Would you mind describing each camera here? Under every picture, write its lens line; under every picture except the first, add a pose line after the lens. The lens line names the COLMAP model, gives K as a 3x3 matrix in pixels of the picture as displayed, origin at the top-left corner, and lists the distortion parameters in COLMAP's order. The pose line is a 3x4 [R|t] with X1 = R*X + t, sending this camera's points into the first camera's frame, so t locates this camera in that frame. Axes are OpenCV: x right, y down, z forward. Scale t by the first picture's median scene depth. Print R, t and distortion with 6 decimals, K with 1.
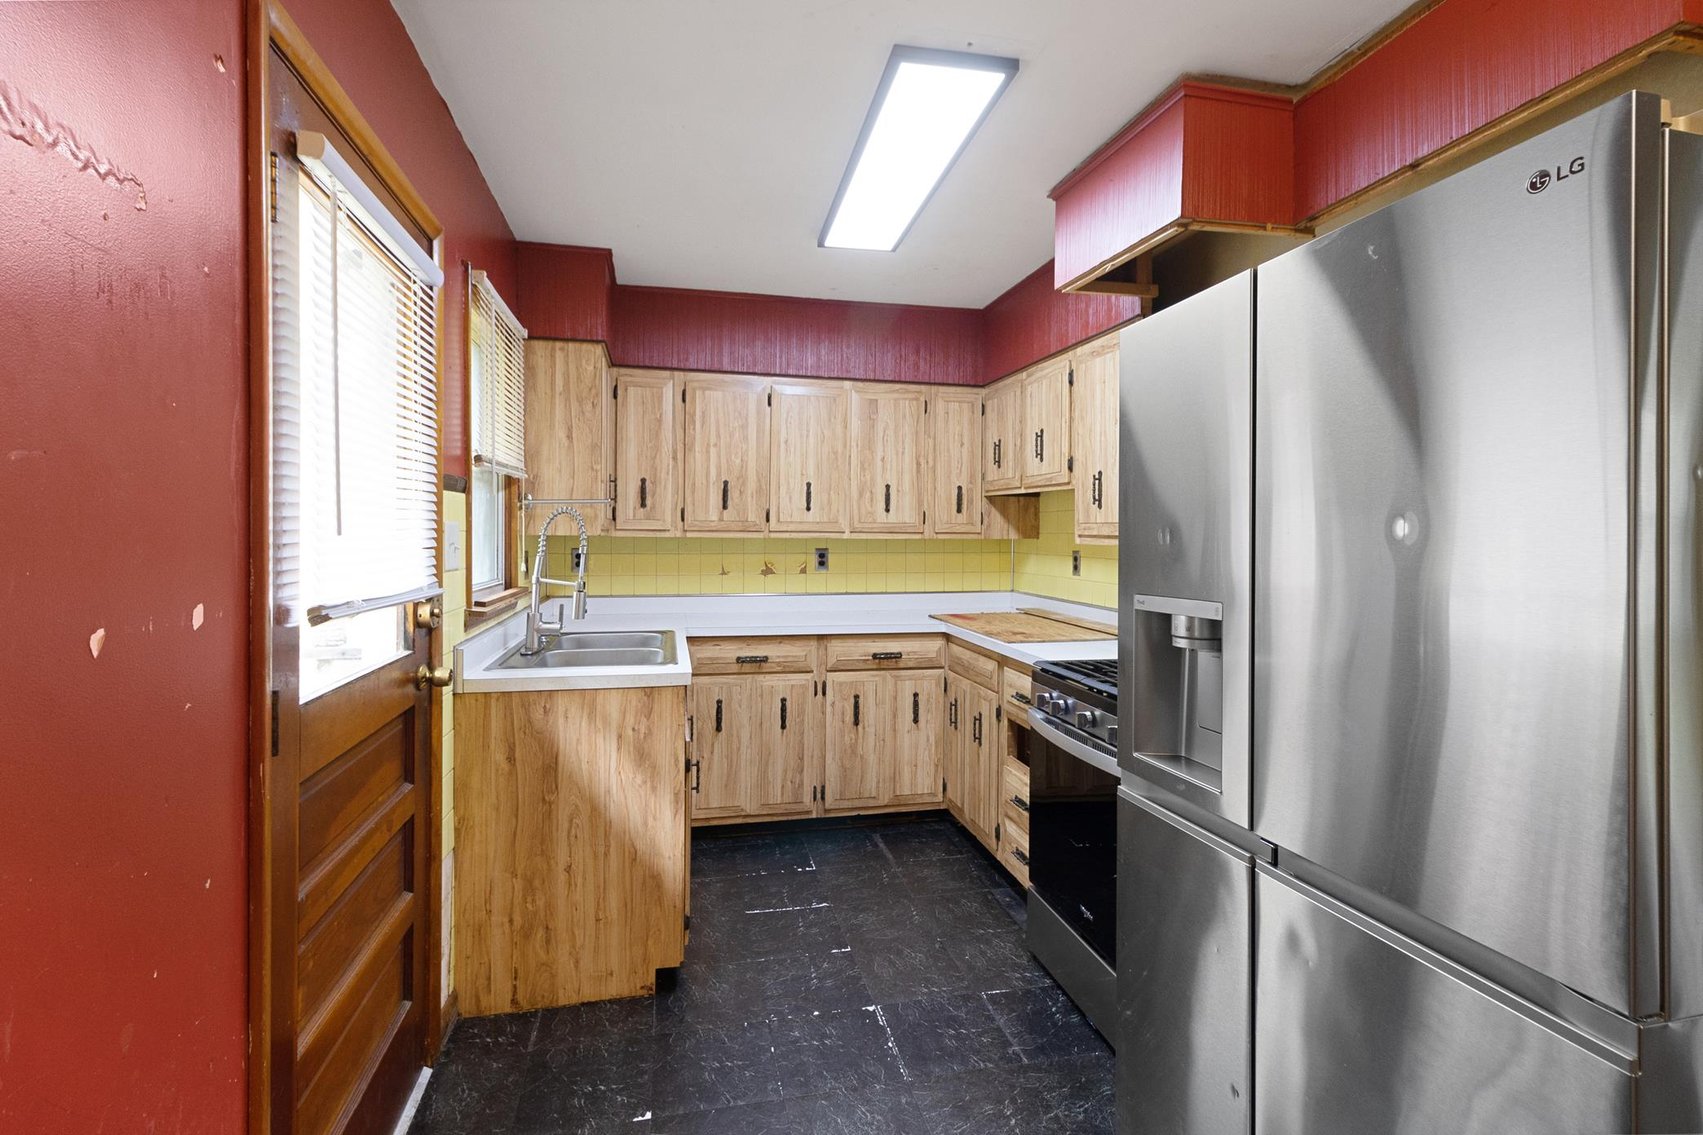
lens RADIAL K [[785.3, 0, 838.0], [0, 785.3, 525.9], [0, 0, 1]] dist [0.001186, 0.000385]
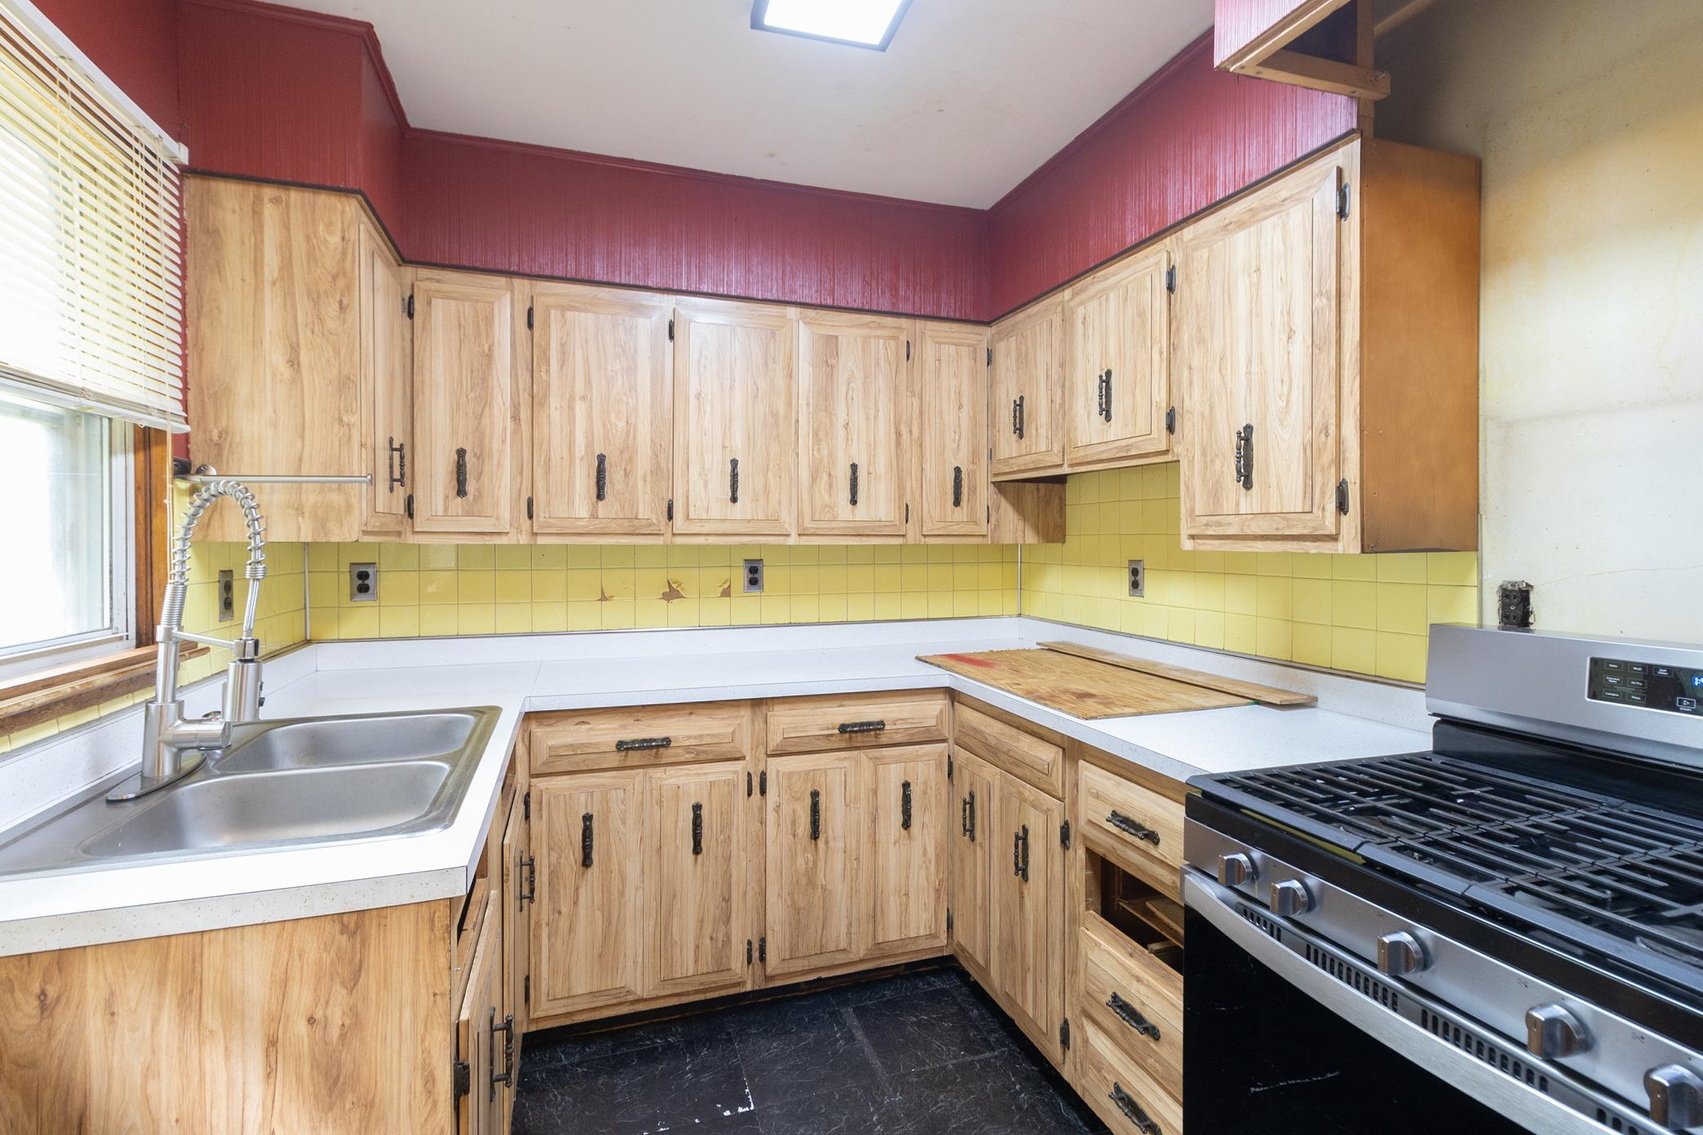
lens RADIAL K [[793.4, 0, 878.4], [0, 793.4, 546.2], [0, 0, 1]] dist [0.000843, 0.000266]
pose [[0.988374, -0.007136, 0.151872, -0.021489], [0.004631, 0.999847, 0.016842, 0.007065], [-0.151969, -0.015943, 0.988257, 0.362406]]
